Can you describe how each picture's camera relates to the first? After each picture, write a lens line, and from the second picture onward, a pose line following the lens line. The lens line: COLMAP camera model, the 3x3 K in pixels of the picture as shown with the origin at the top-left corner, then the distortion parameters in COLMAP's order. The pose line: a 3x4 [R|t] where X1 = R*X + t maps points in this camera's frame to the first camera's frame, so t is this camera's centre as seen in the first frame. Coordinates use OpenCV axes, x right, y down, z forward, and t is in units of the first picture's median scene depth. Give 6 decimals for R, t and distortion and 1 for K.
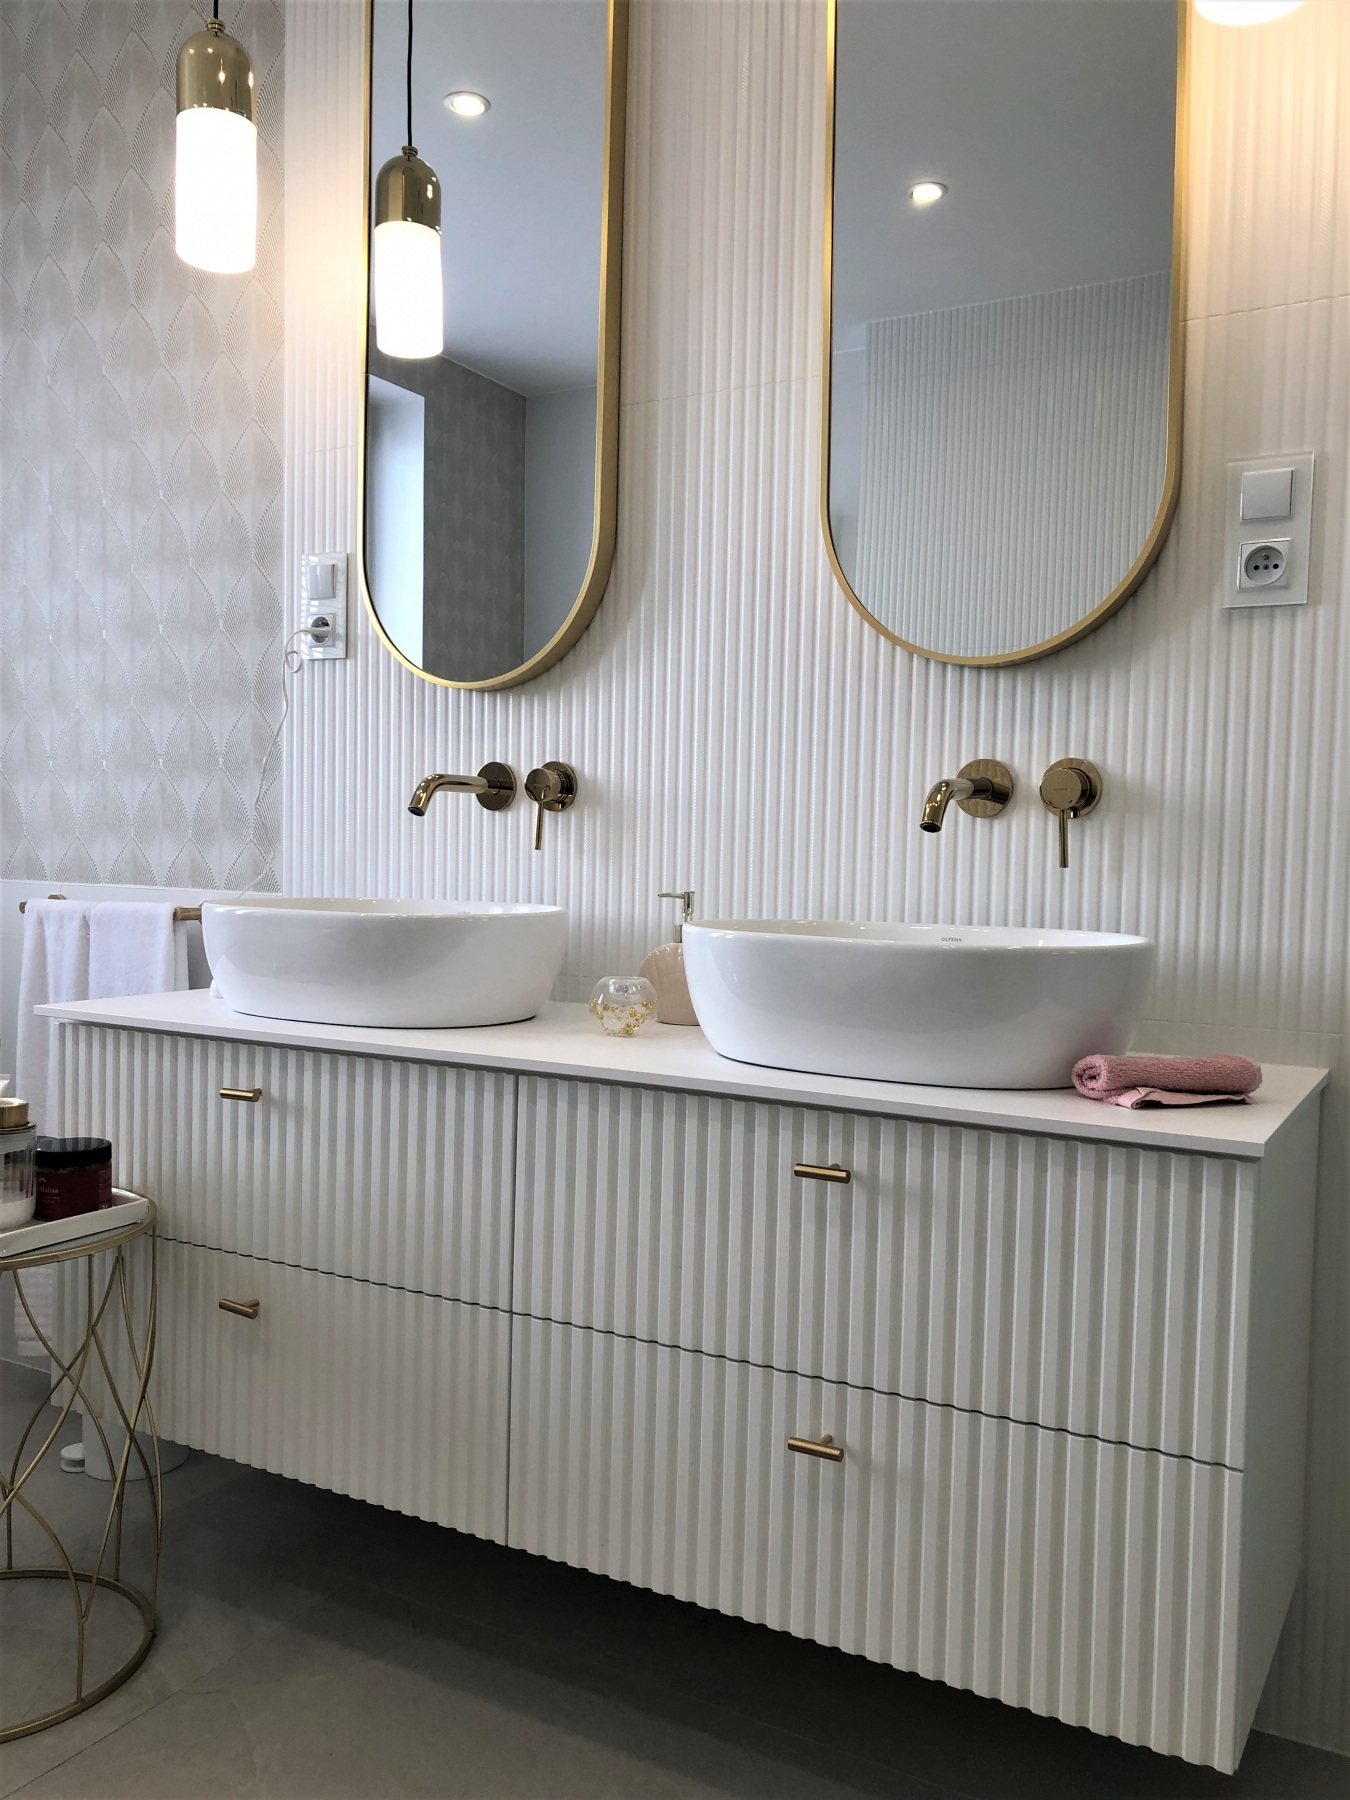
lens RADIAL K [[1483.1, 0, 688.7], [0, 1483.1, 914.7], [0, 0, 1]] dist [0.022453, -0.010763]
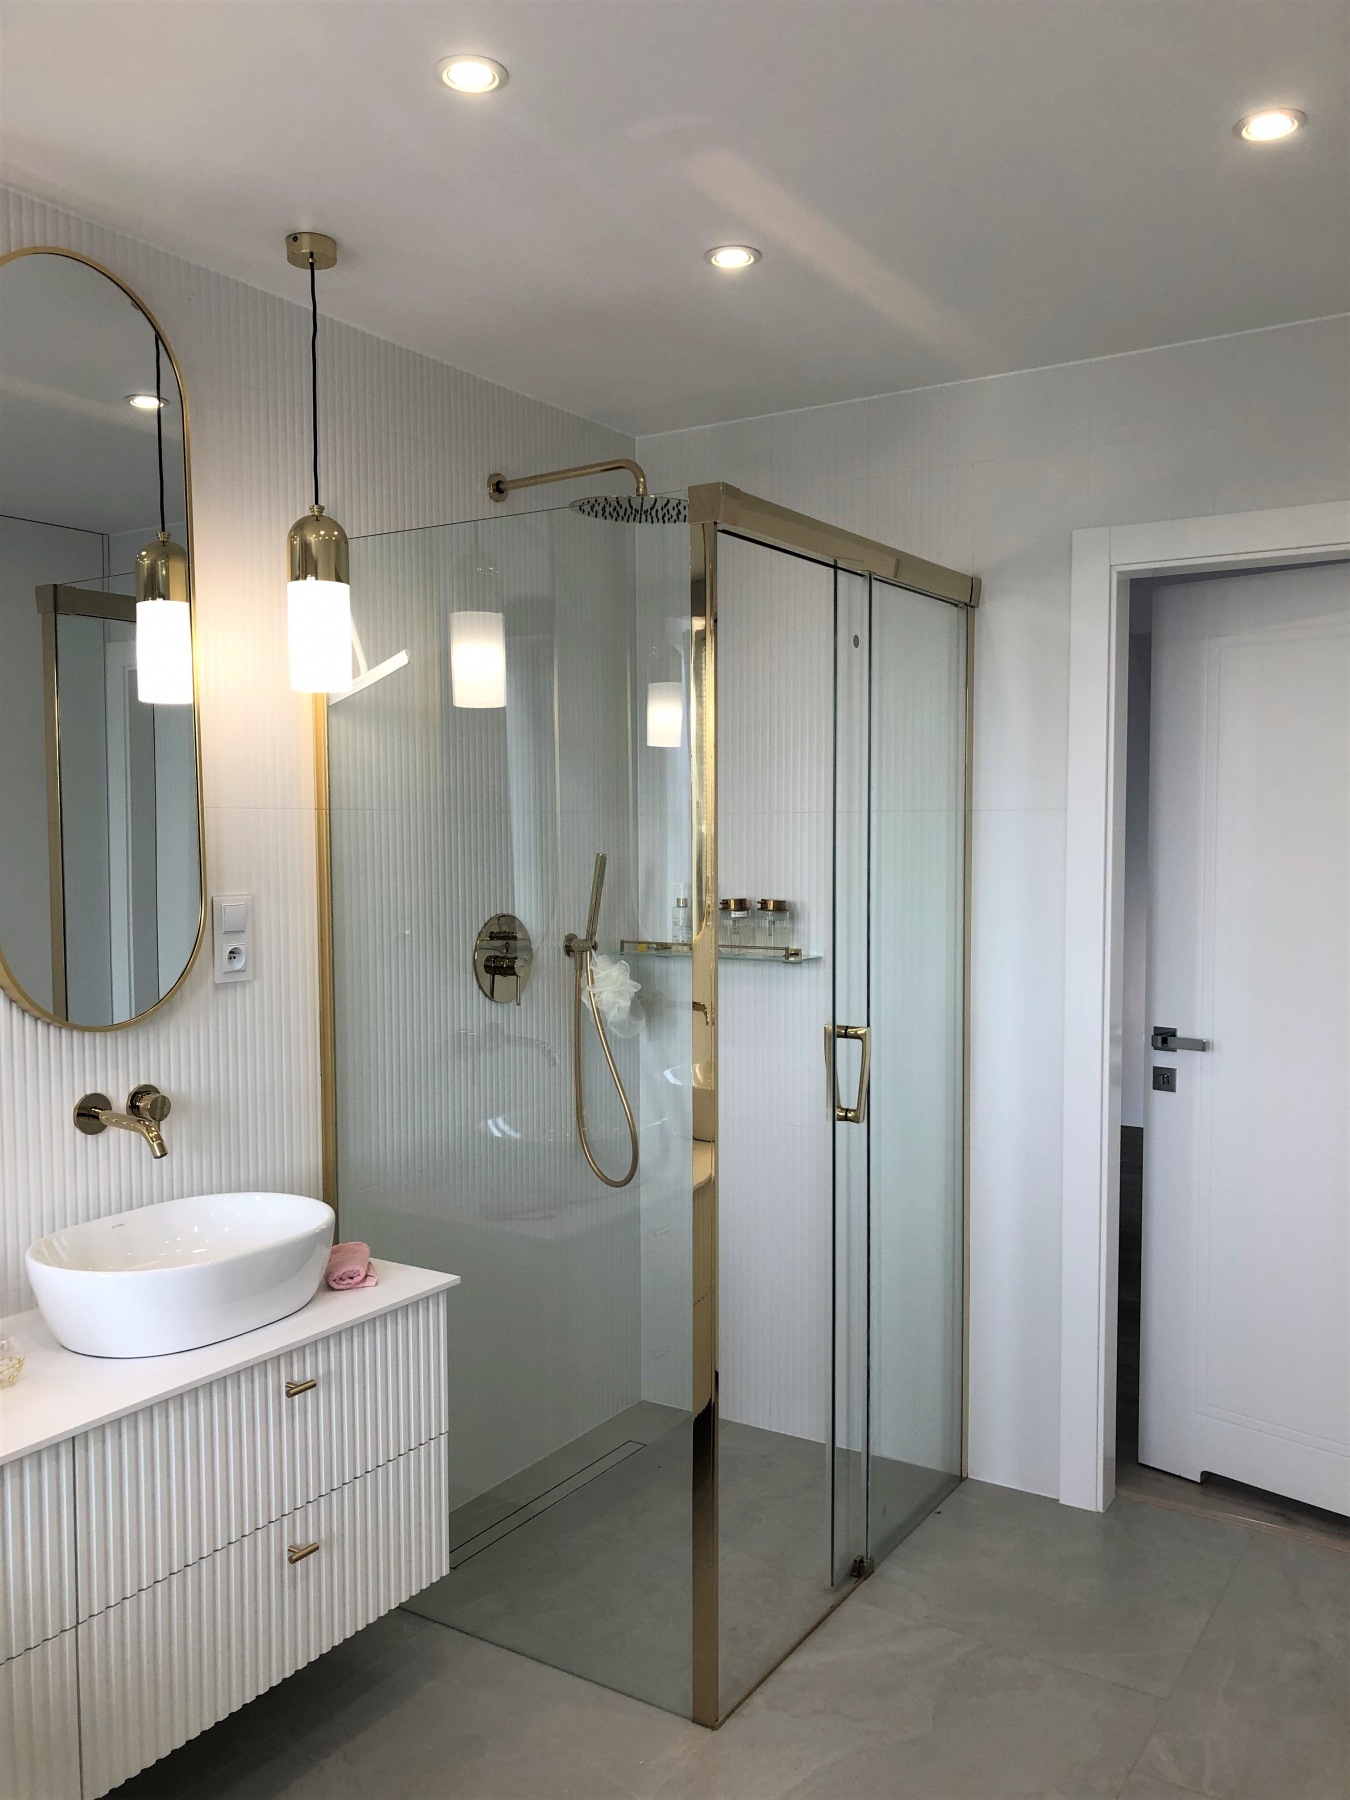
lens RADIAL K [[1483.1, 0, 675.3], [0, 1483.1, 912.8], [0, 0, 1]] dist [0.022453, -0.010763]
pose [[0.051684, -0.080118, 0.995445, -1.279185], [0.052136, 0.995634, 0.077426, -0.392897], [-0.997302, 0.047897, 0.055636, 0.399058]]
